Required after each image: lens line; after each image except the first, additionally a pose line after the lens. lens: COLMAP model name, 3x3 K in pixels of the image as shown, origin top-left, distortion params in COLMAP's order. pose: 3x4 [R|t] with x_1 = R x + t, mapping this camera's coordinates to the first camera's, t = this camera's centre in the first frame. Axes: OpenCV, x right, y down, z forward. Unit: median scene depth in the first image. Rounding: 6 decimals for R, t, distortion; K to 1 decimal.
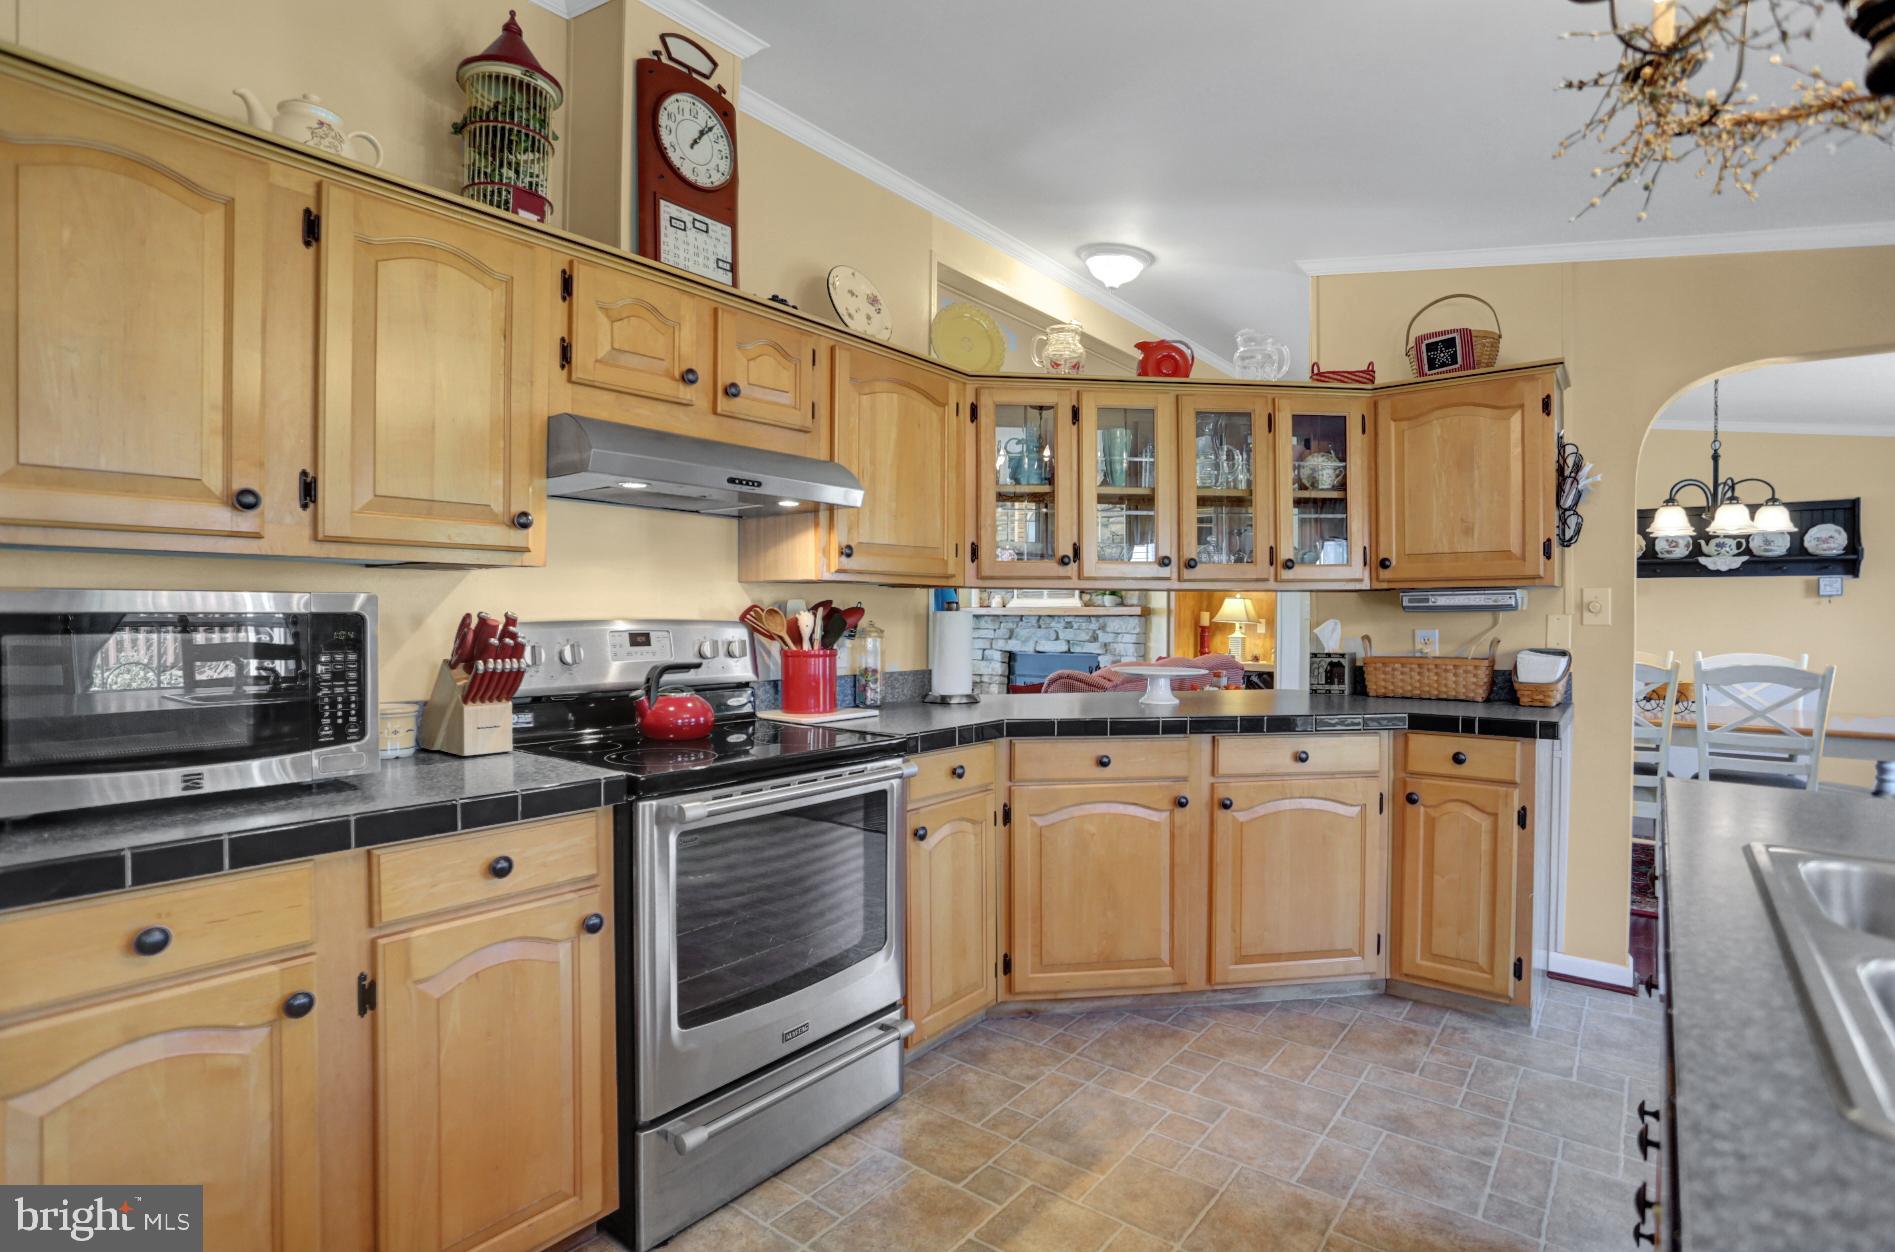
lens RADIAL K [[941.6, 0, 961.3], [0, 941.6, 615.8], [0, 0, 1]] dist [-0.056075, 0.018079]
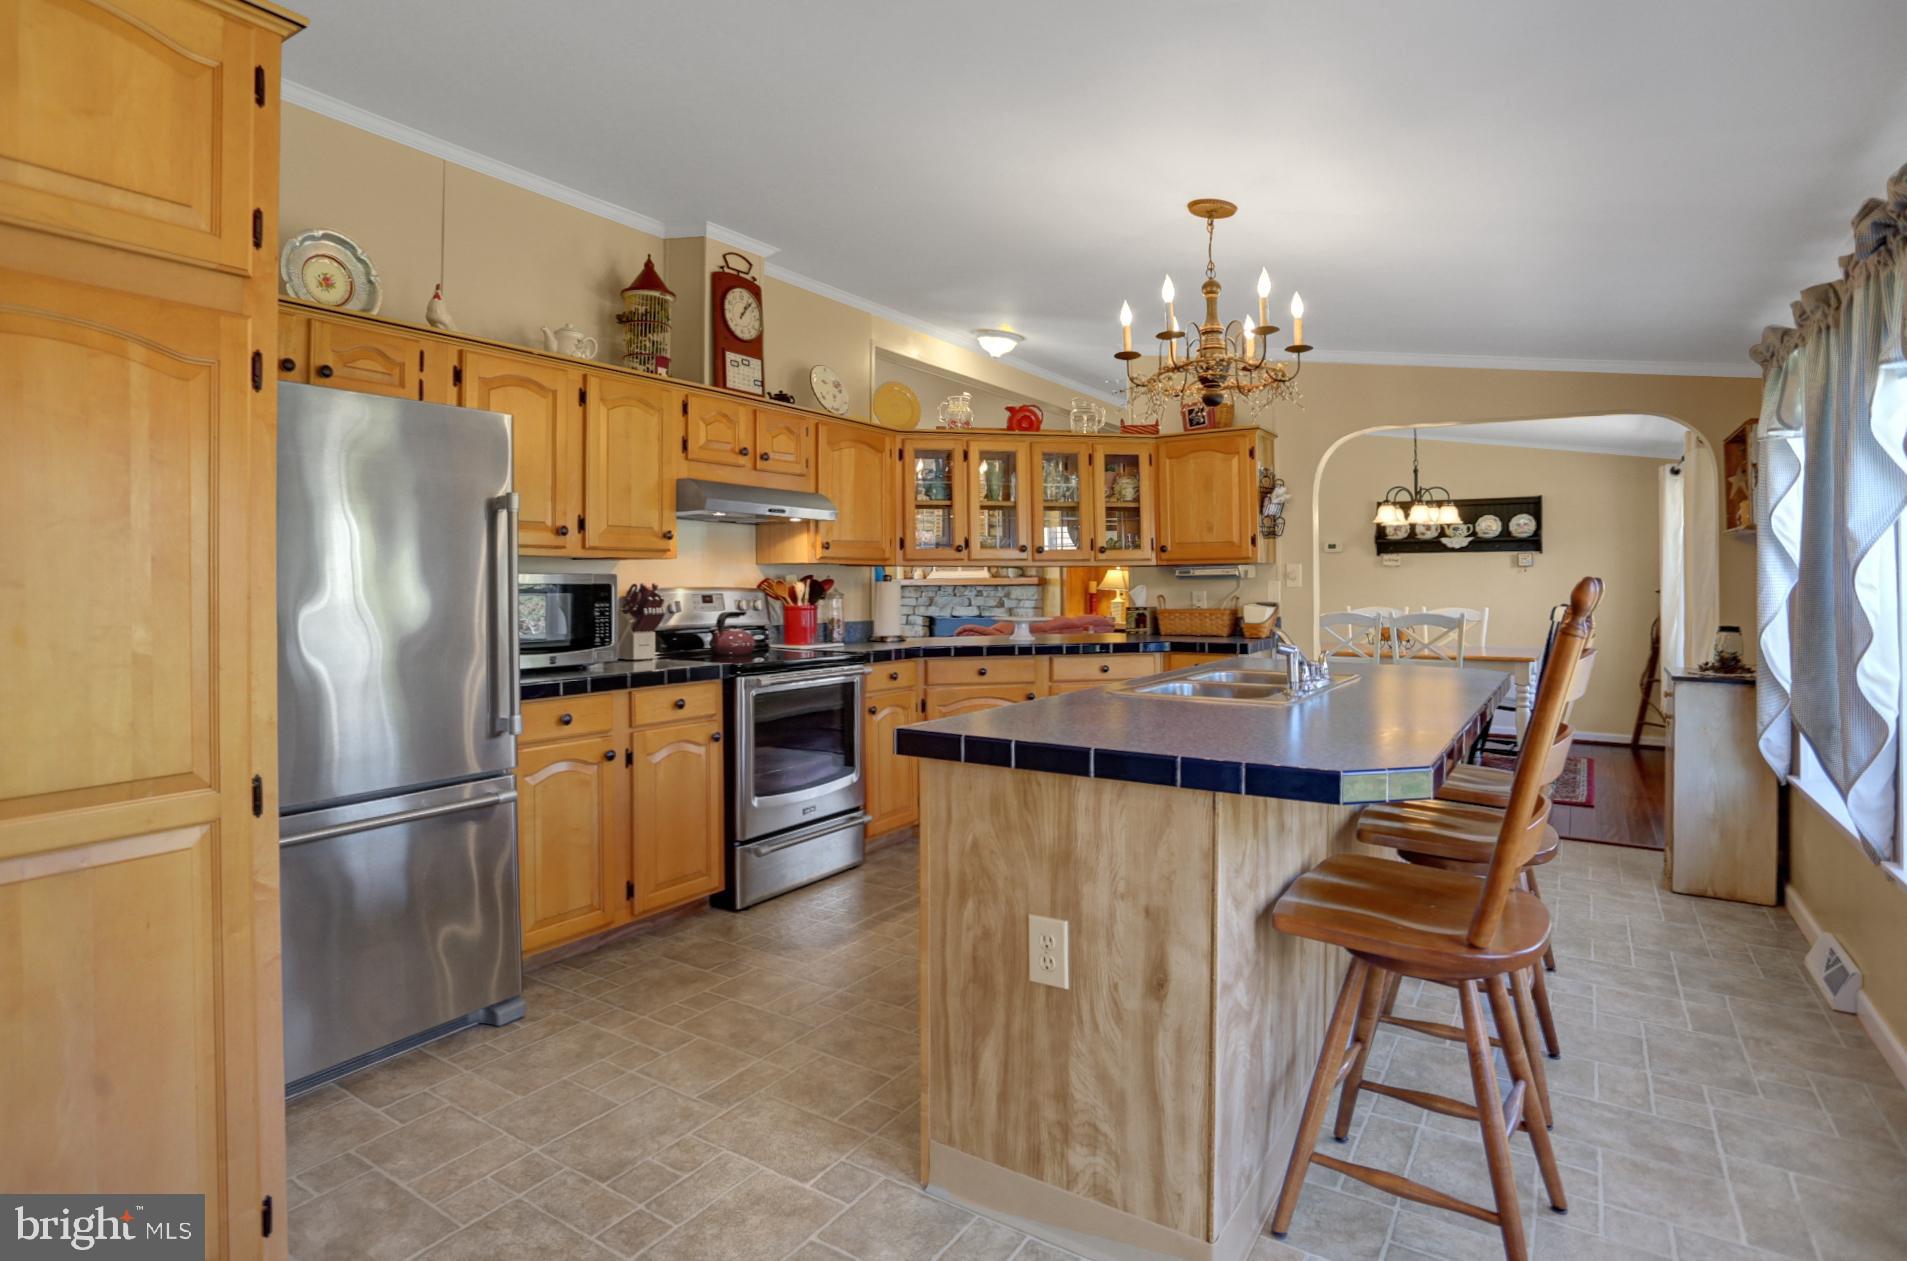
lens RADIAL K [[947.6, 0, 977.9], [0, 947.6, 594.7], [0, 0, 1]] dist [-0.056075, 0.018079]
pose [[0.995215, -0.008775, 0.097319, -0.017293], [0.008079, 0.999939, 0.007545, 0.007331], [-0.097379, -0.006723, 0.995225, -0.675846]]
